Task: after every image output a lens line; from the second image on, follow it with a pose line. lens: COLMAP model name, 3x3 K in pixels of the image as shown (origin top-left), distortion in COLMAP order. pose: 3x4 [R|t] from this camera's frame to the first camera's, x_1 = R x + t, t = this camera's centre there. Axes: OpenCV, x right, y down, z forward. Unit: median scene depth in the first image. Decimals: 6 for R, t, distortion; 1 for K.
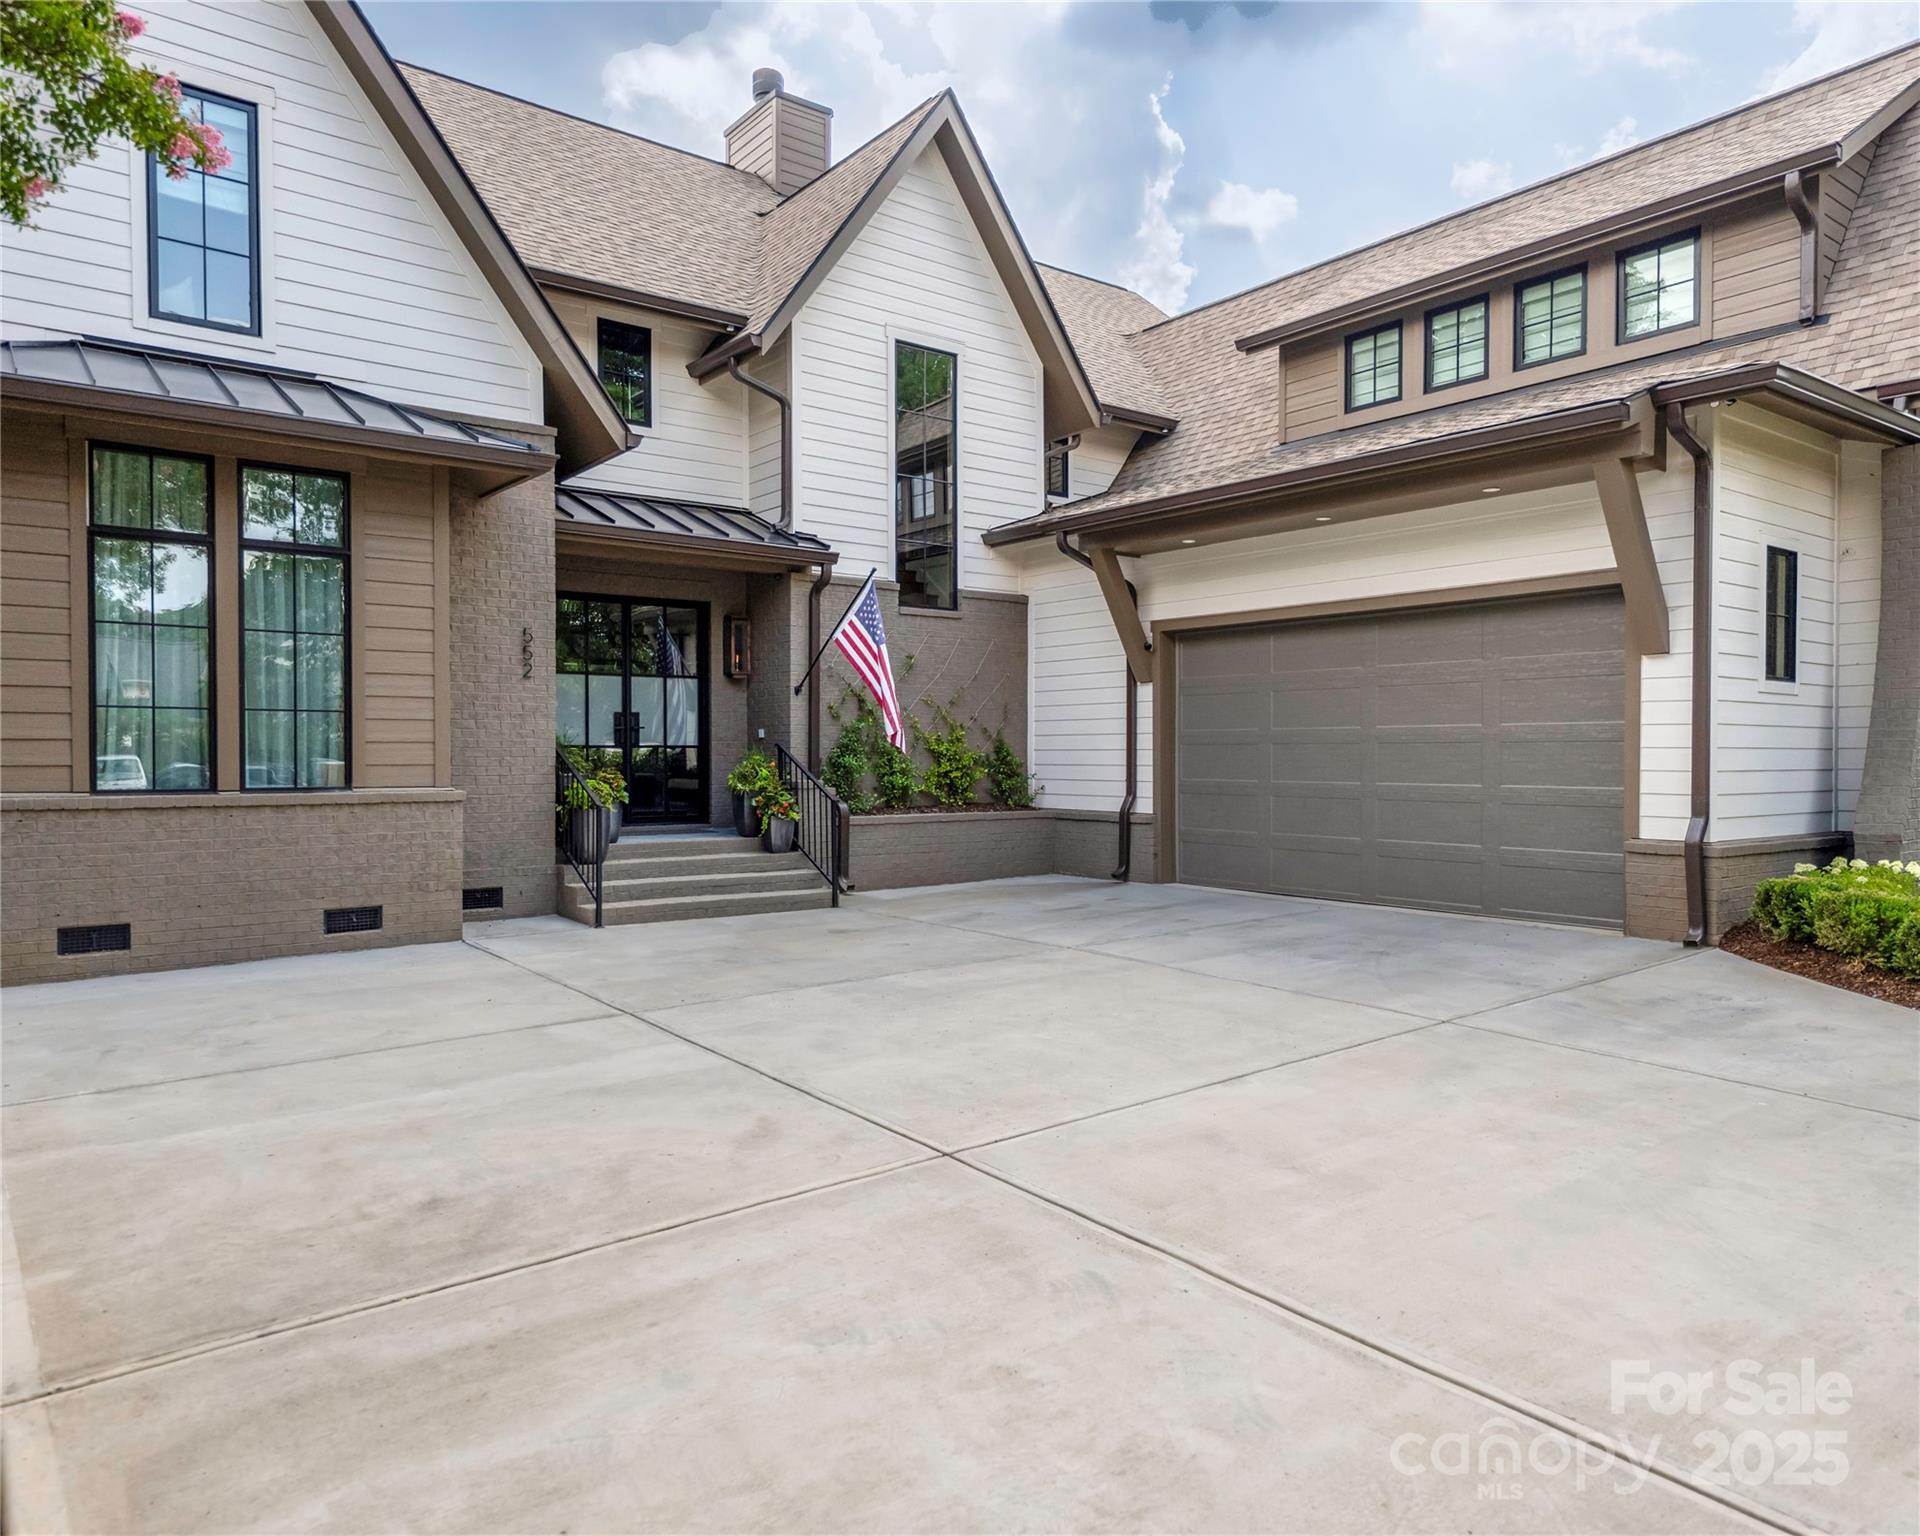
lens RADIAL K [[1258.0, 0, 913.3], [0, 1258.0, 750.5], [0, 0, 1]] dist [0.022412, -0.000657]
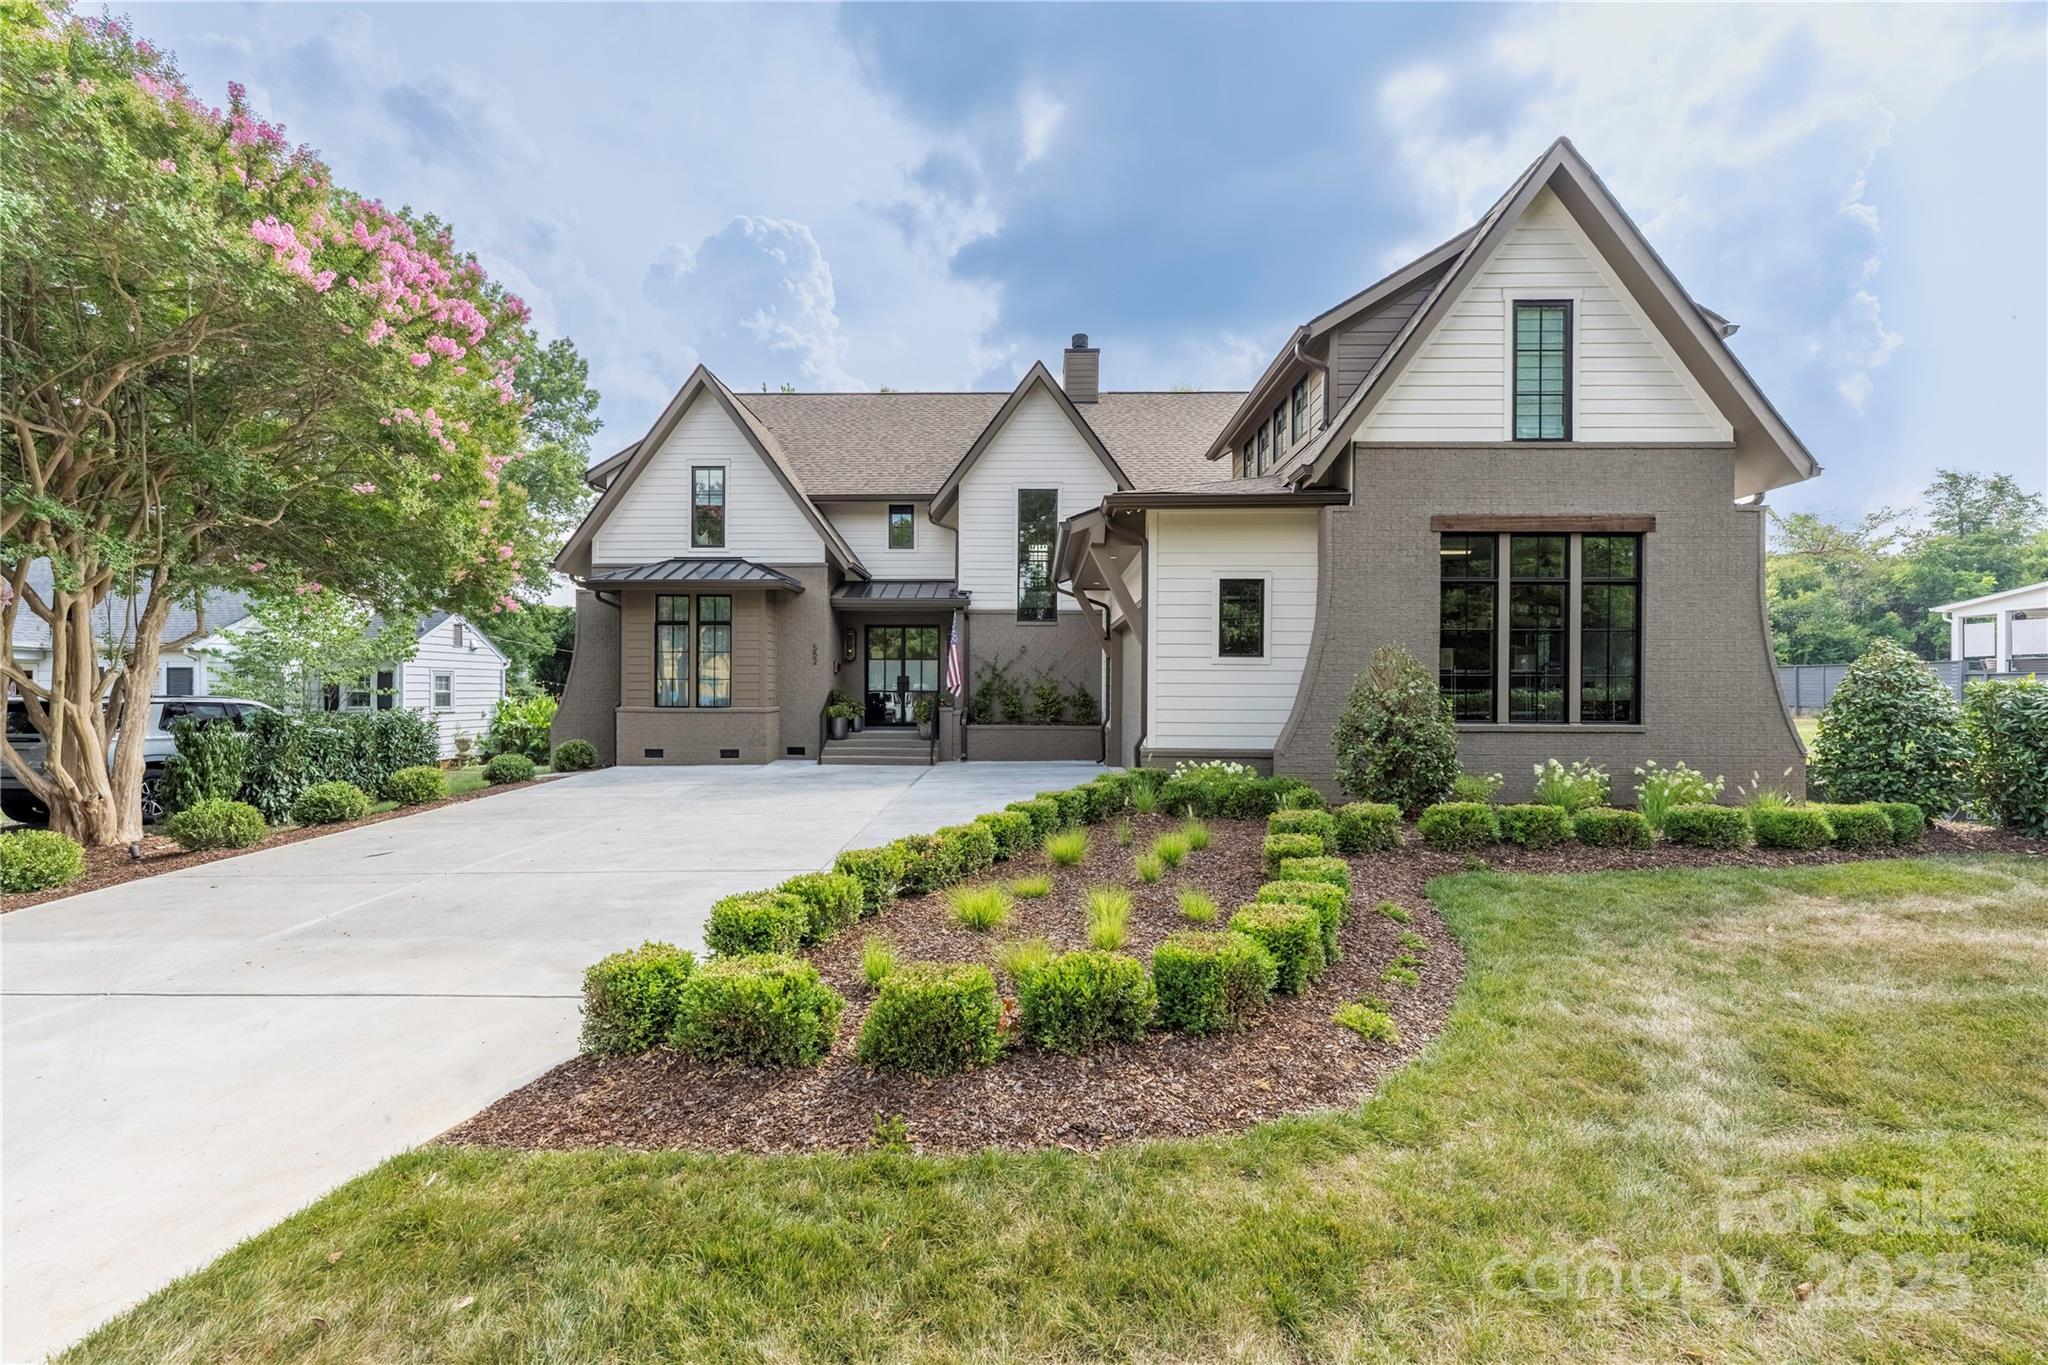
lens RADIAL K [[818.7, 0, 1011.9], [0, 818.7, 672.7], [0, 0, 1]] dist [0.000939, -0.000054]
pose [[0.792235, -0.009883, -0.610137, 0.838420], [-0.001985, 0.999822, -0.018771, -0.009194], [0.610214, 0.016082, 0.792074, -0.041083]]
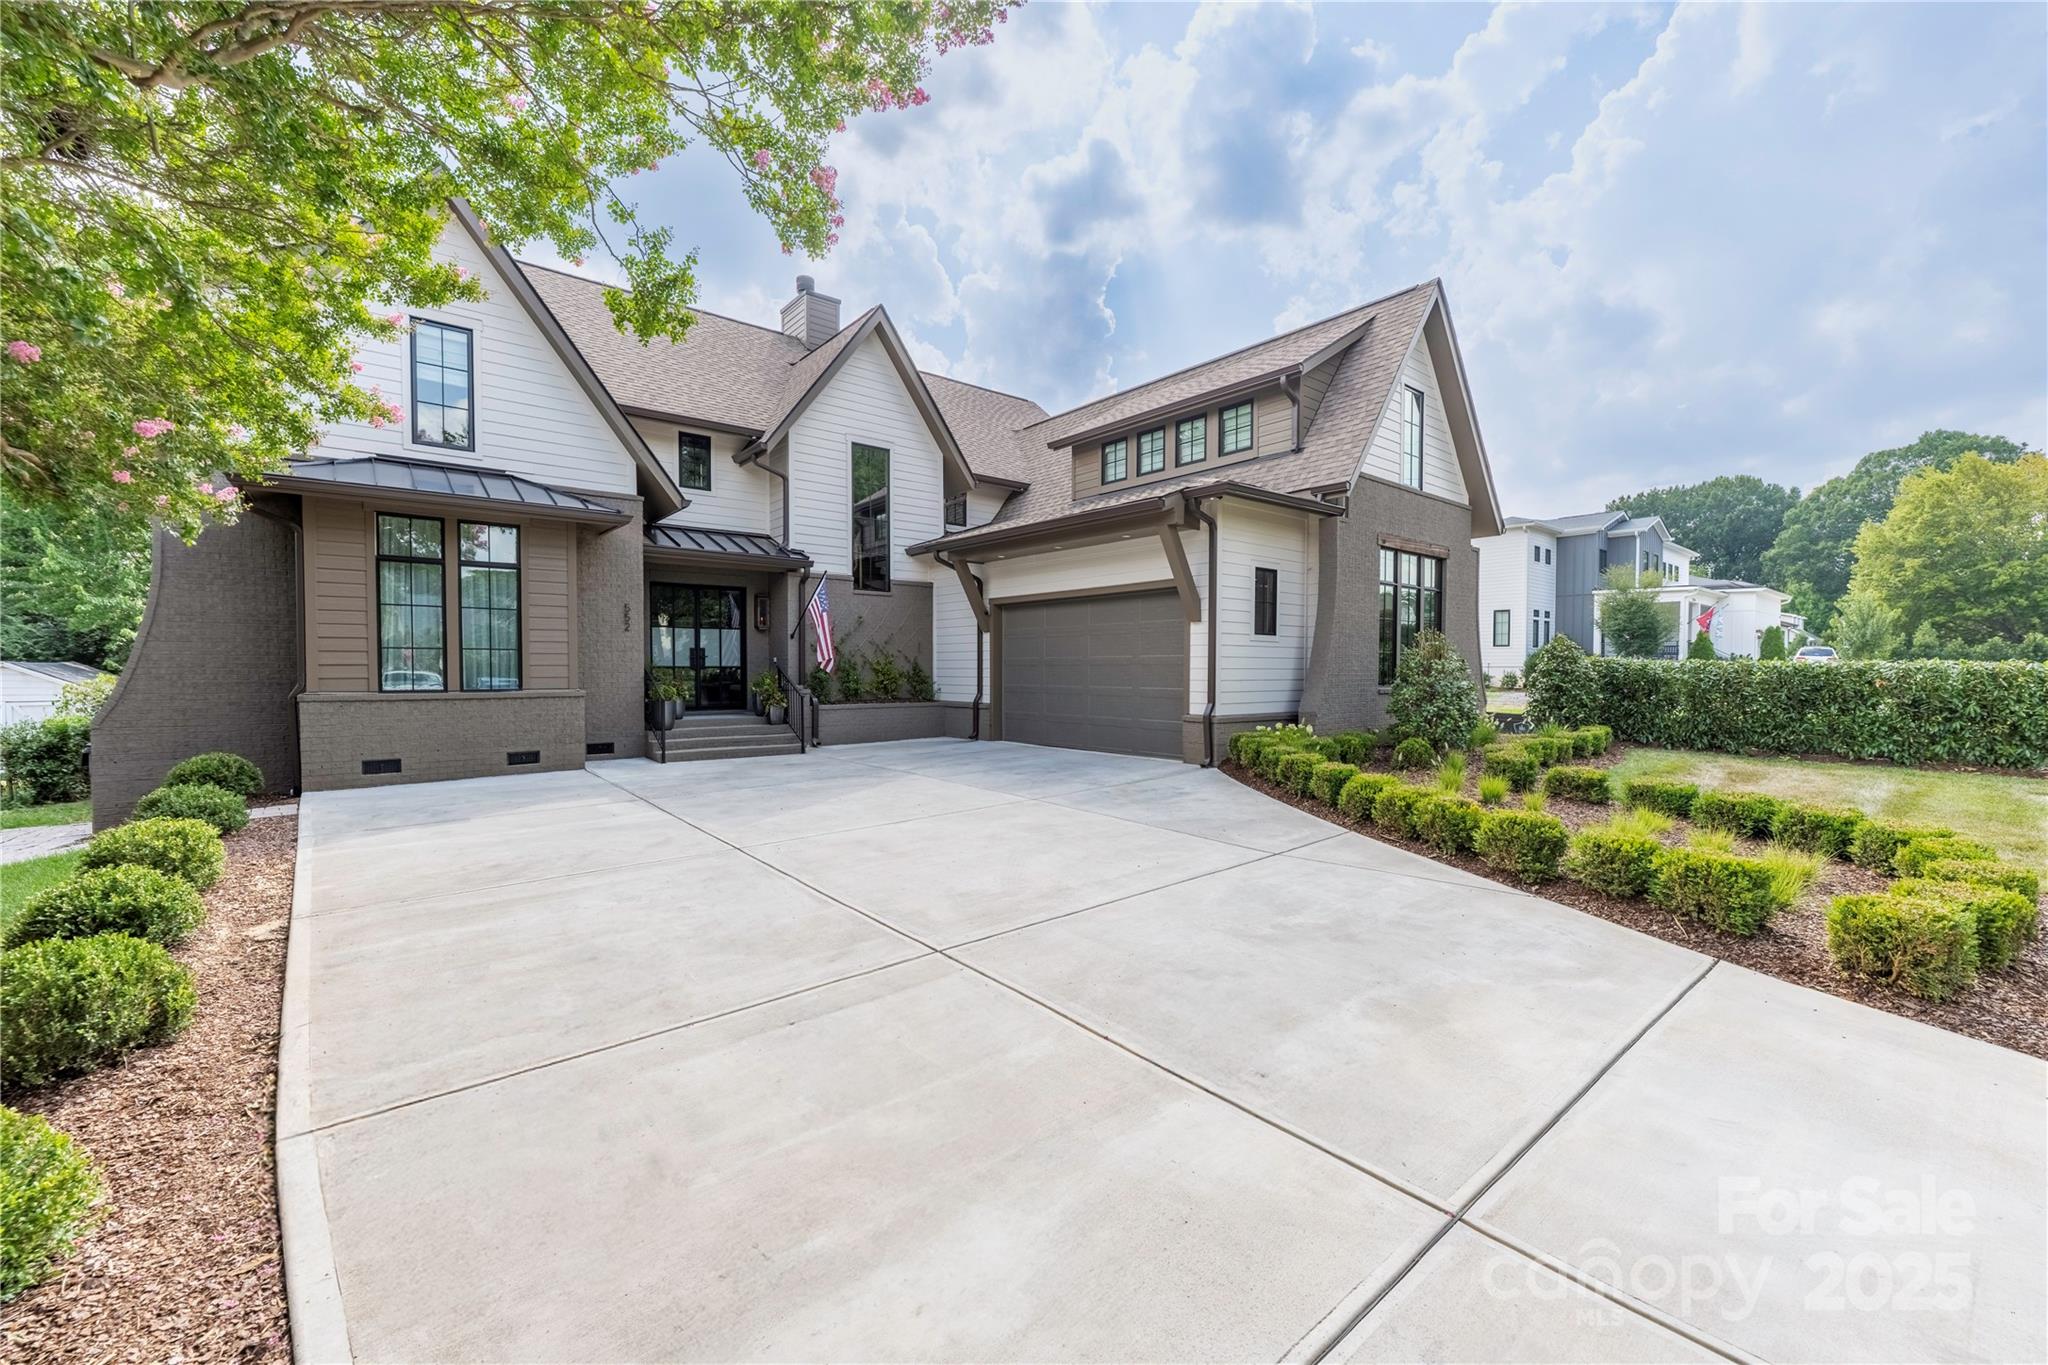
lens RADIAL K [[803.7, 0, 1013.9], [0, 803.7, 678.9], [0, 0, 1]] dist [-0.000929, -0.000051]
pose [[0.998842, -0.000347, 0.048110, 0.176415], [-0.000439, 0.999867, 0.016318, -0.004819], [-0.048109, -0.016320, 0.998709, -0.184411]]
